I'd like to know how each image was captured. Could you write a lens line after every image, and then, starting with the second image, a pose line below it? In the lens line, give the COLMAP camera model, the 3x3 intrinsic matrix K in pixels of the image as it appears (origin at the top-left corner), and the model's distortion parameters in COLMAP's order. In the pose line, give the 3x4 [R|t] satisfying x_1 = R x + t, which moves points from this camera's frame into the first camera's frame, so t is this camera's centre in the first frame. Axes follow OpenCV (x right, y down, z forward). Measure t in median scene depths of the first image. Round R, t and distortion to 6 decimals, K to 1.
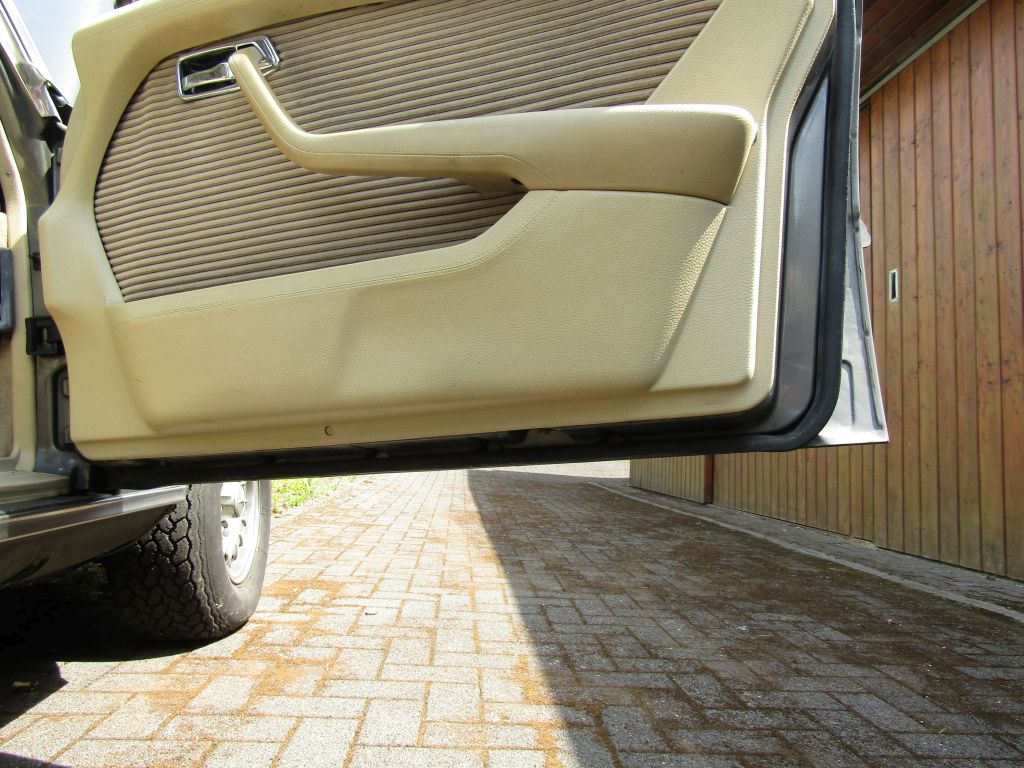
lens RADIAL K [[724.5, 0, 514.1], [0, 724.5, 381.9], [0, 0, 1]] dist [0.002475, -0.009456]
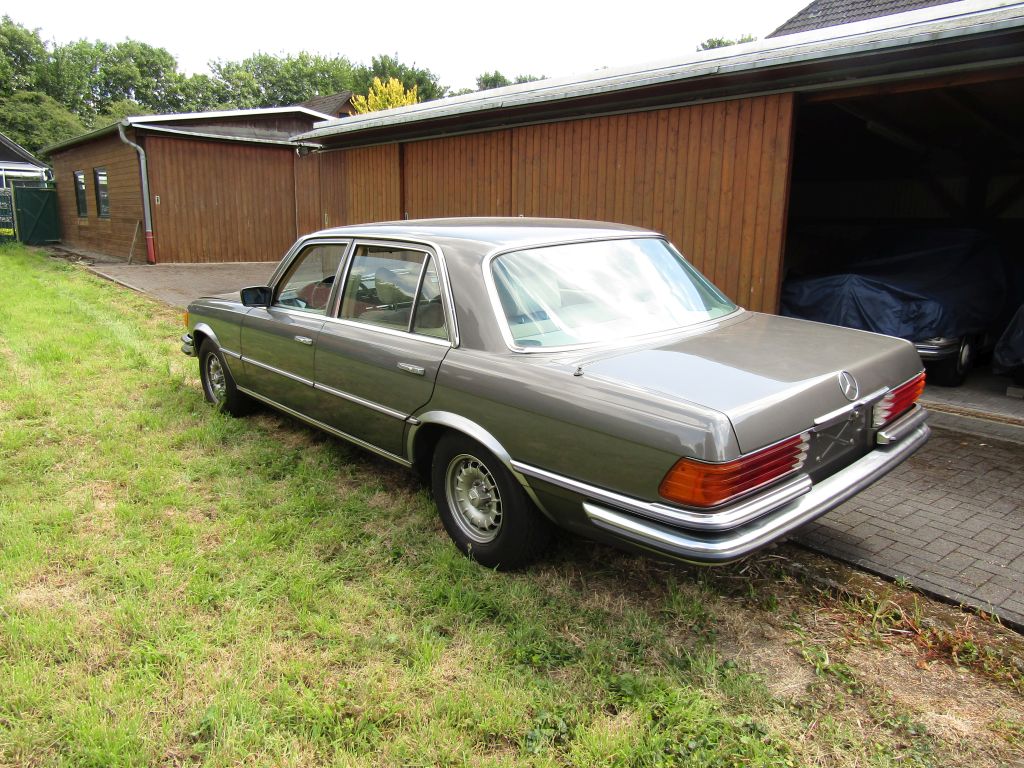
lens RADIAL K [[724.1, 0, 510.1], [0, 724.1, 382.7], [0, 0, 1]] dist [-0.005633, -0.001733]
pose [[0.815339, -0.146920, 0.560032, -1.110841], [-0.036720, 0.952199, 0.303262, -0.424376], [-0.577818, -0.267826, 0.770971, -1.159338]]
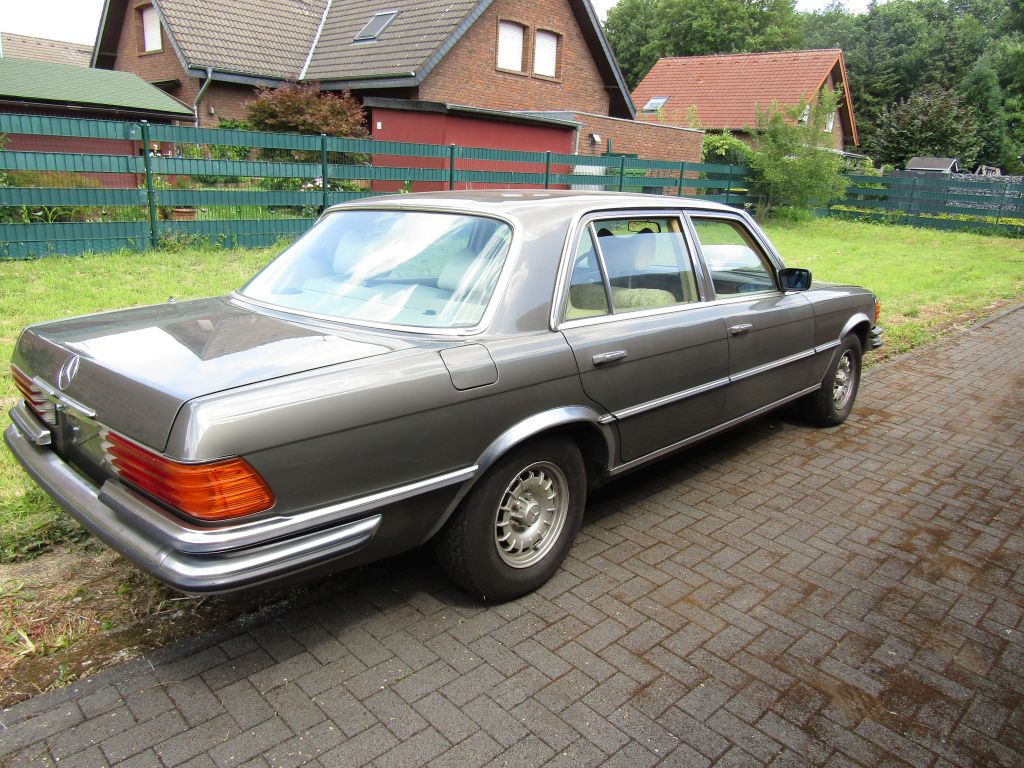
lens RADIAL K [[724.1, 0, 510.1], [0, 724.1, 382.7], [0, 0, 1]] dist [-0.005633, -0.001733]
pose [[0.642456, 0.215109, -0.735512, 0.431554], [0.032551, 0.951268, 0.306642, -0.371708], [0.765631, -0.220946, 0.604146, -0.843453]]
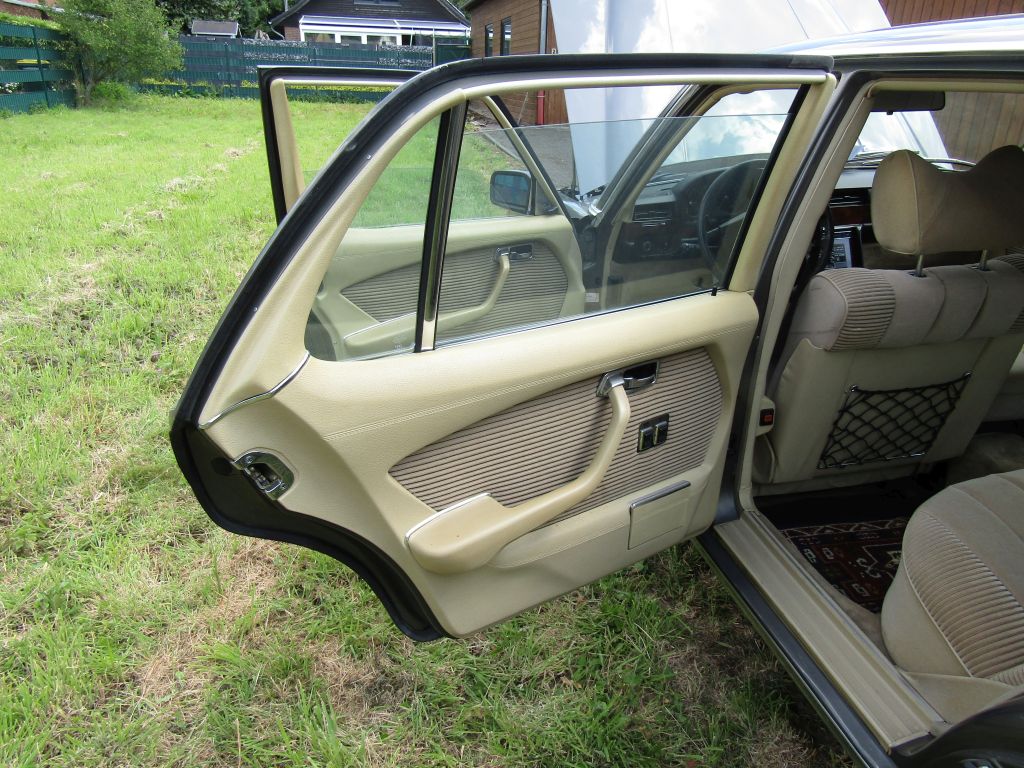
lens RADIAL K [[724.1, 0, 510.1], [0, 724.1, 382.7], [0, 0, 1]] dist [-0.005633, -0.001733]
pose [[0.995446, -0.044303, 0.084412, -0.858063], [-0.000176, 0.884596, 0.466357, -0.309147], [-0.095332, -0.464248, 0.880560, -0.458755]]
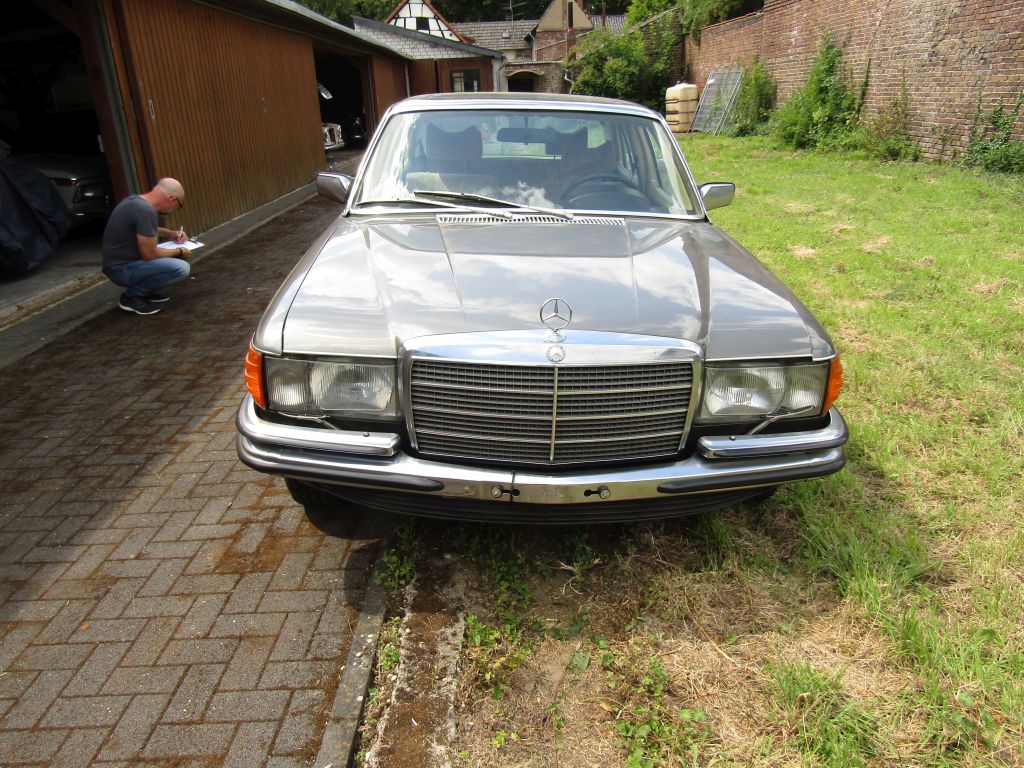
lens RADIAL K [[727.8, 0, 513.0], [0, 727.8, 379.6], [0, 0, 1]] dist [-0.006796, 0.000561]
pose [[-0.996934, -0.031554, 0.071604, -0.503426], [-0.009596, 0.957482, 0.288334, -0.194043], [-0.077658, 0.286763, -0.954849, 1.307838]]
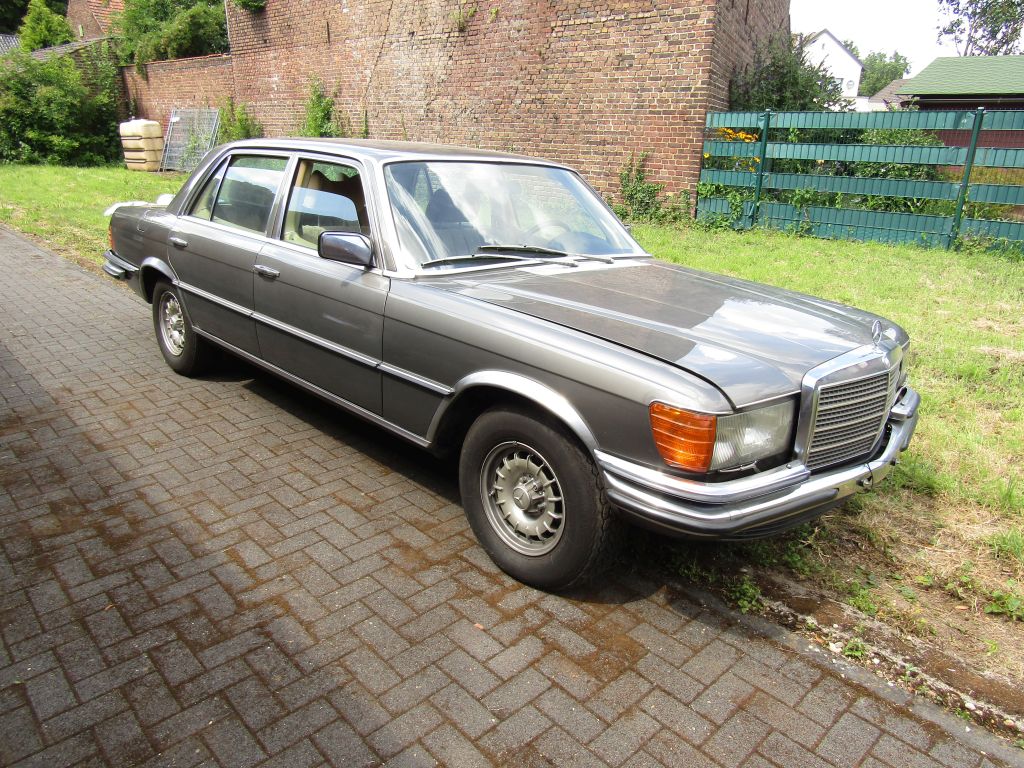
lens RADIAL K [[724.1, 0, 510.1], [0, 724.1, 382.7], [0, 0, 1]] dist [-0.005633, -0.001733]
pose [[-0.779567, 0.155754, -0.606643, 0.238248], [0.003170, 0.969554, 0.244857, -0.210302], [0.626311, 0.188960, -0.756326, 1.078034]]
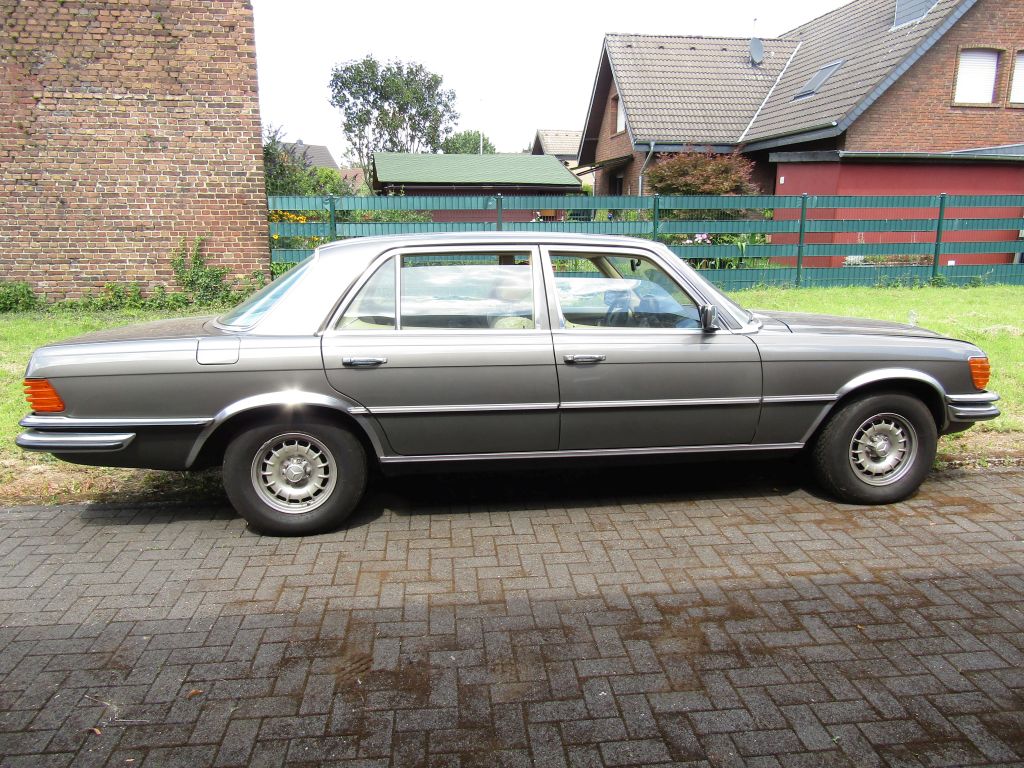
lens RADIAL K [[724.1, 0, 510.1], [0, 724.1, 382.7], [0, 0, 1]] dist [-0.005633, -0.001733]
pose [[0.026103, 0.189181, -0.981595, 0.905990], [0.082759, 0.978150, 0.190717, -0.290499], [0.996228, -0.086214, 0.009876, -0.059832]]
